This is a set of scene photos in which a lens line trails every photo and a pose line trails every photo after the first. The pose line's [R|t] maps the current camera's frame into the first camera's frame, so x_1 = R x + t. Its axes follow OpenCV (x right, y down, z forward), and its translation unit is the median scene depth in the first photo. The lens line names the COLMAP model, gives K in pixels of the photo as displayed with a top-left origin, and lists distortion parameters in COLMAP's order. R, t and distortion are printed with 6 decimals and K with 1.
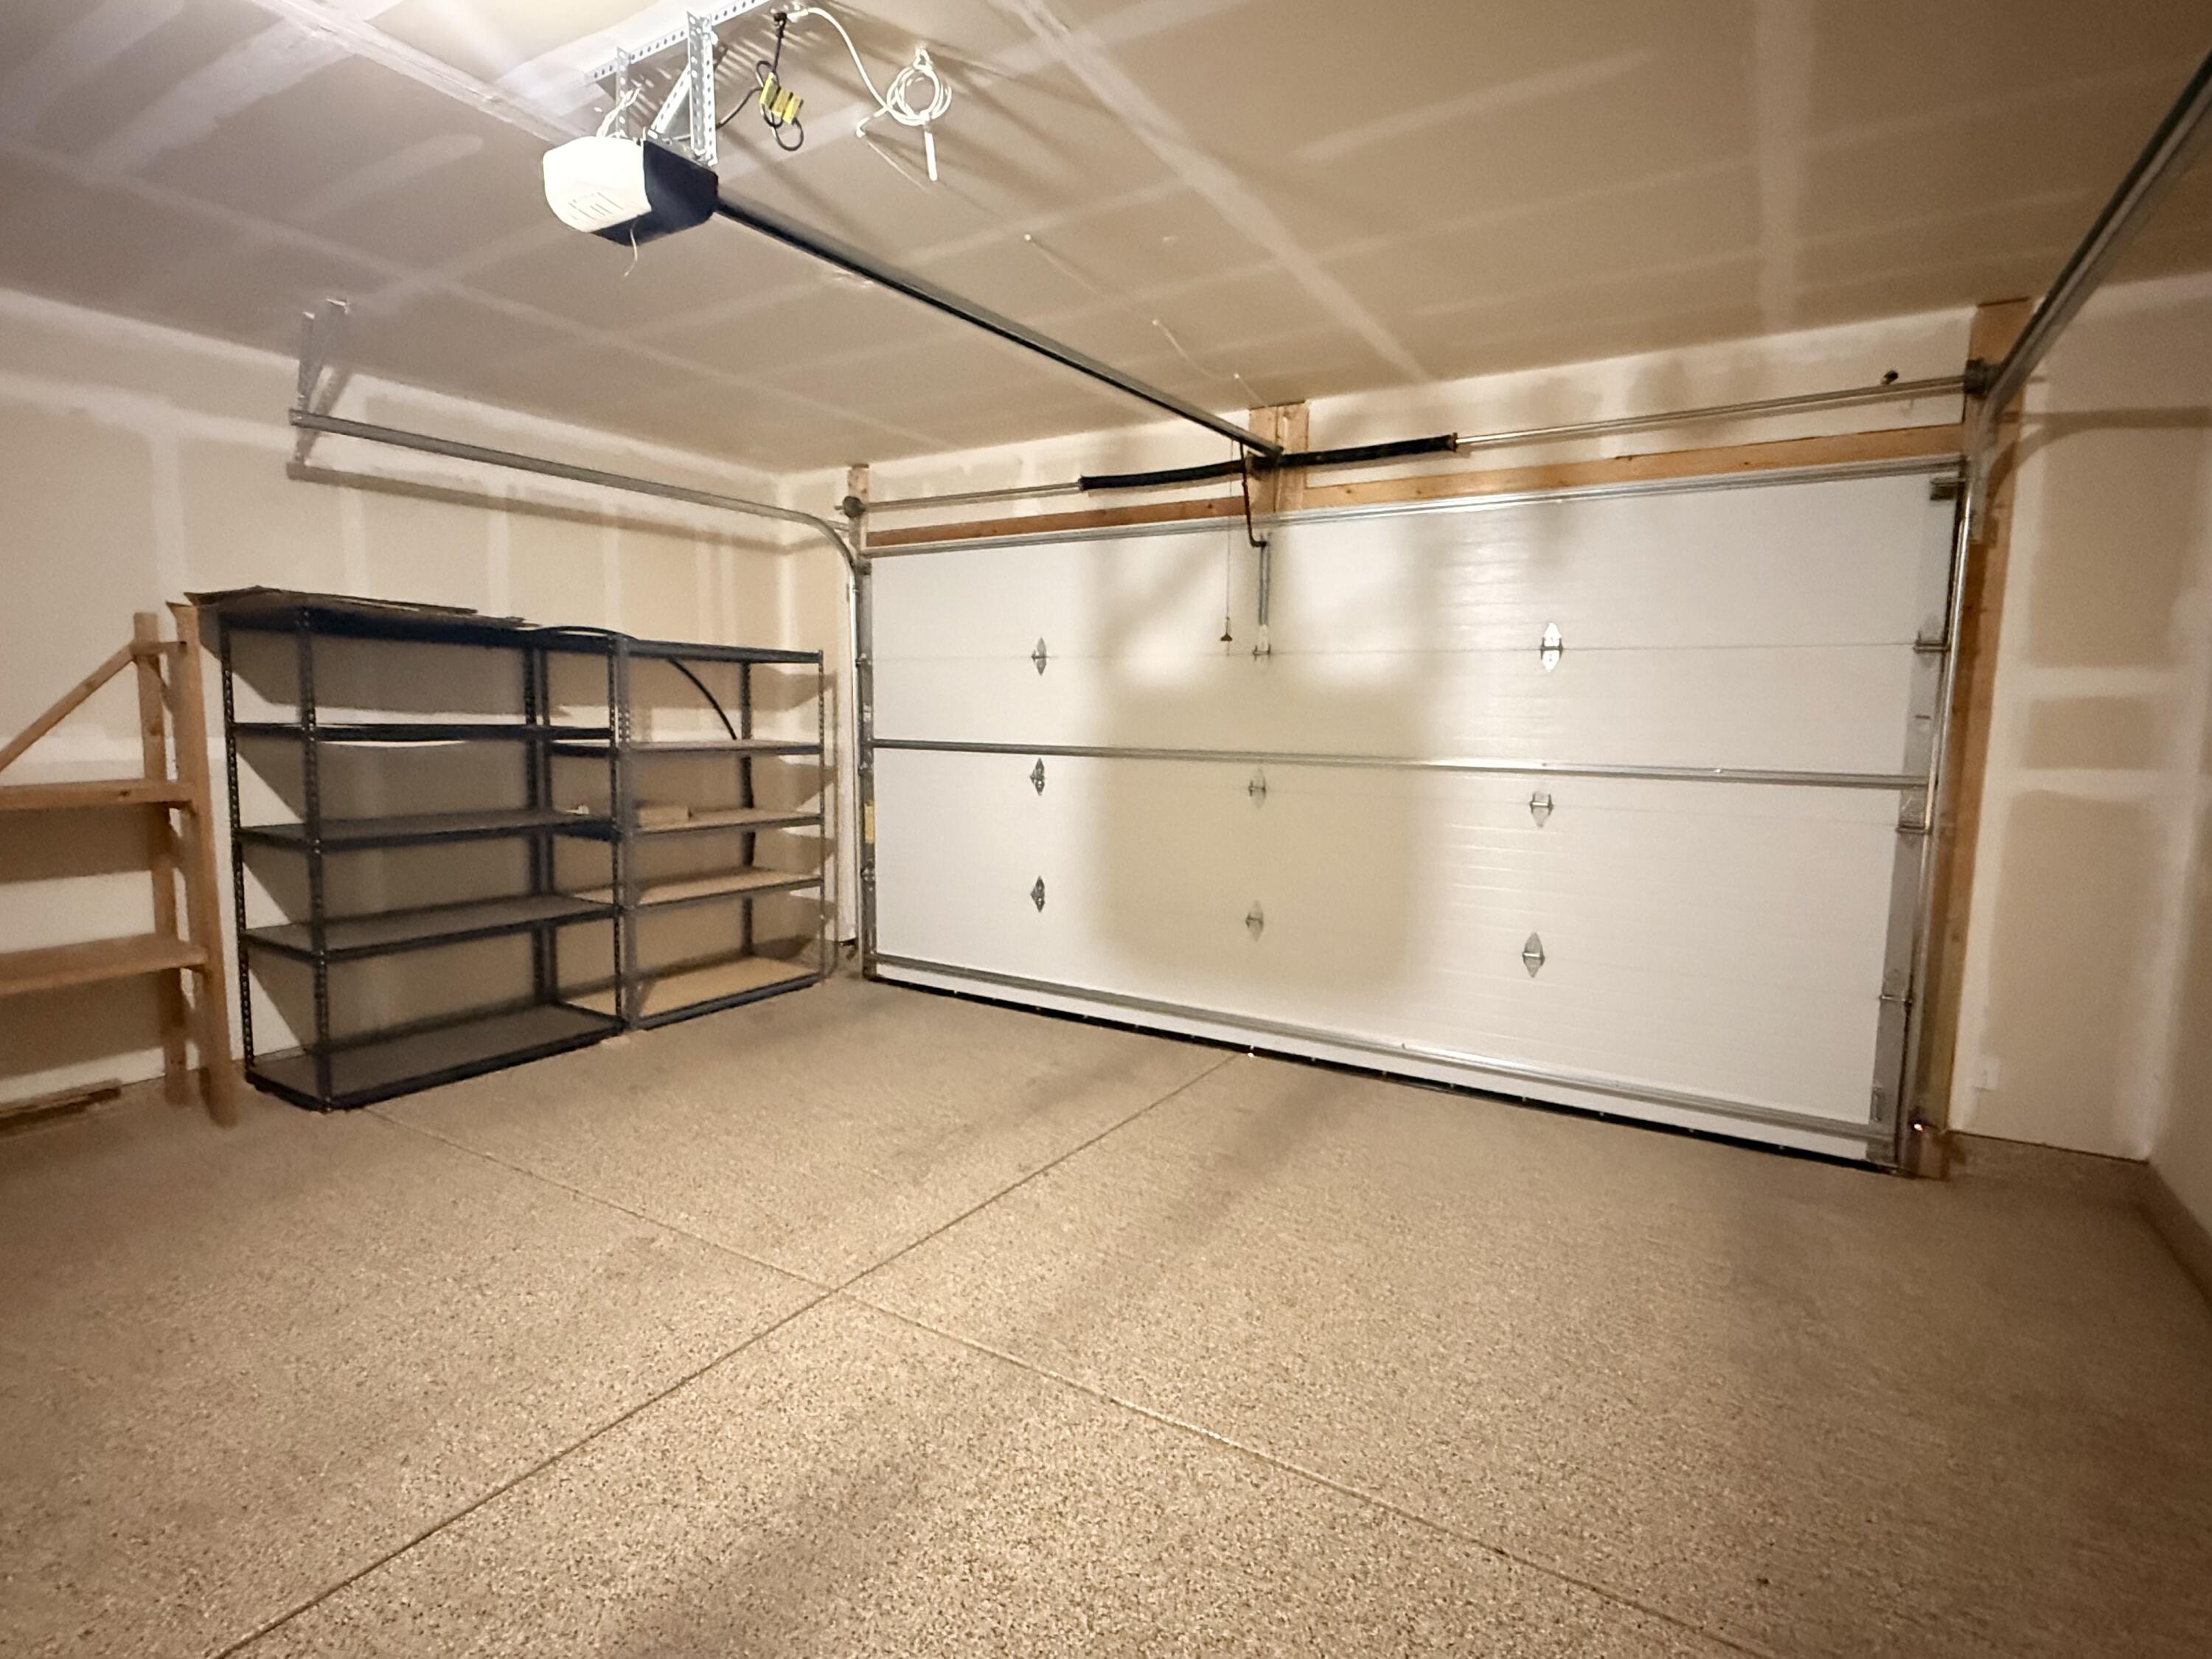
lens RADIAL K [[1096.4, 0, 1106.0], [0, 1096.4, 829.5], [0, 0, 1]] dist [-0.000211, 0.000480]
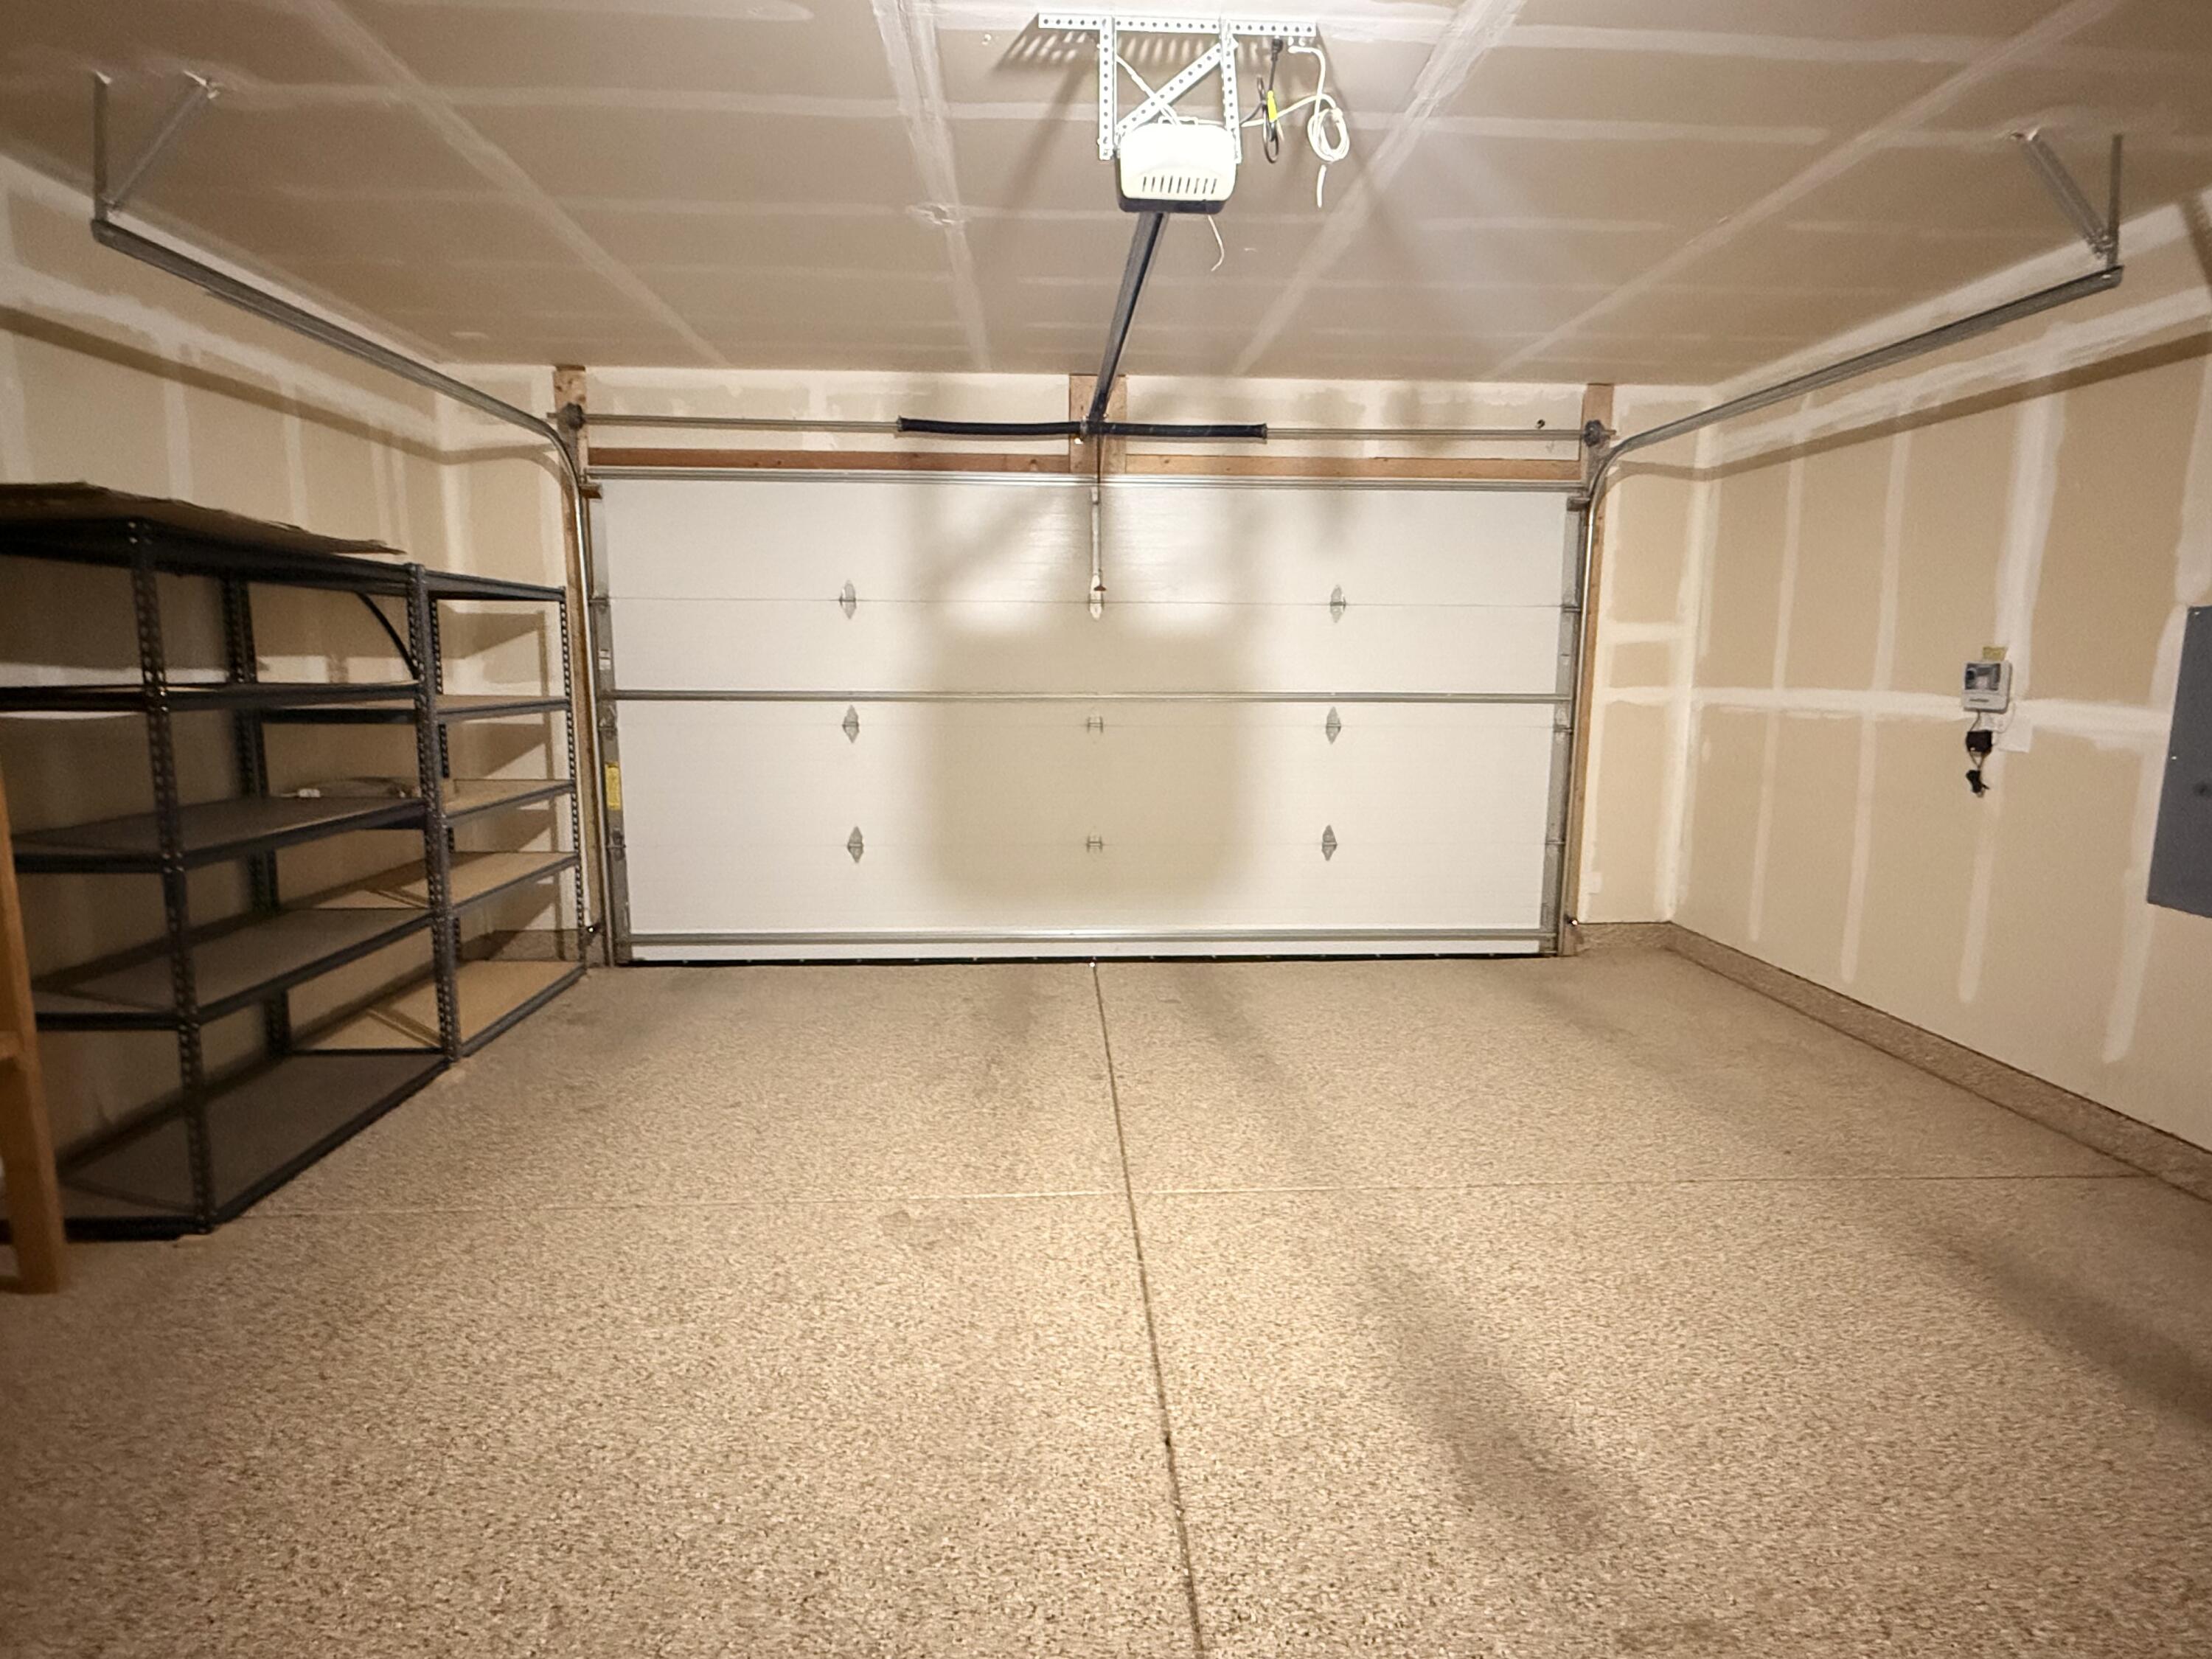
lens RADIAL K [[1114.1, 0, 1106.0], [0, 1114.1, 829.5], [0, 0, 1]] dist [-0.001740, -0.000803]
pose [[0.822795, -0.097161, 0.559971, -0.530734], [0.067932, 0.995028, 0.072832, -0.014265], [-0.564263, -0.021886, 0.825305, 0.064977]]
